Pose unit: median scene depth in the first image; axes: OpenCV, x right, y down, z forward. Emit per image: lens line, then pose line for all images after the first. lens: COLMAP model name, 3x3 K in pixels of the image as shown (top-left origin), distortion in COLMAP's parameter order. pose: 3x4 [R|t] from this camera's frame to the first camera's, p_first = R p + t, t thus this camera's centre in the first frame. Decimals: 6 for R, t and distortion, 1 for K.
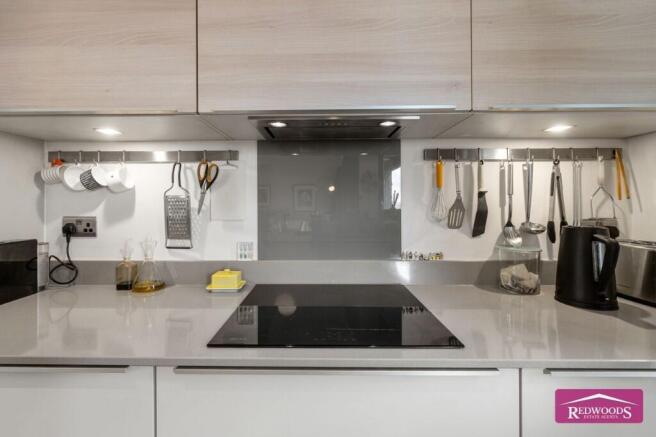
lens RADIAL K [[289.1, 0, 324.2], [0, 289.1, 216.8], [0, 0, 1]] dist [0.002470, 0.000157]
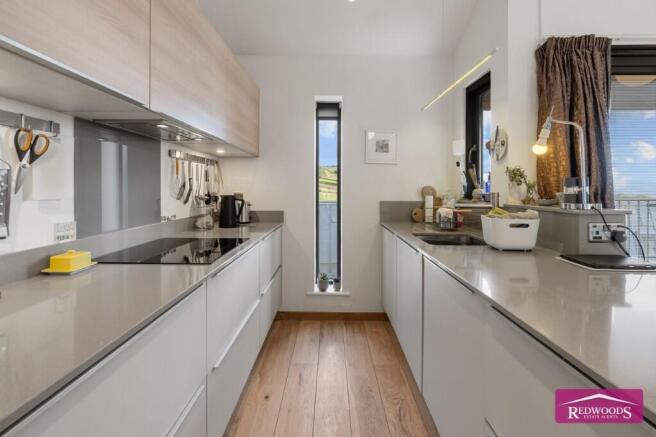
lens RADIAL K [[289.1, 0, 324.2], [0, 289.1, 216.8], [0, 0, 1]] dist [0.002470, 0.000157]
pose [[0.009603, -0.097398, 0.995199, -1.216968], [-0.004419, 0.995231, 0.097444, -0.026873], [-0.999944, -0.005334, 0.009127, 0.150536]]
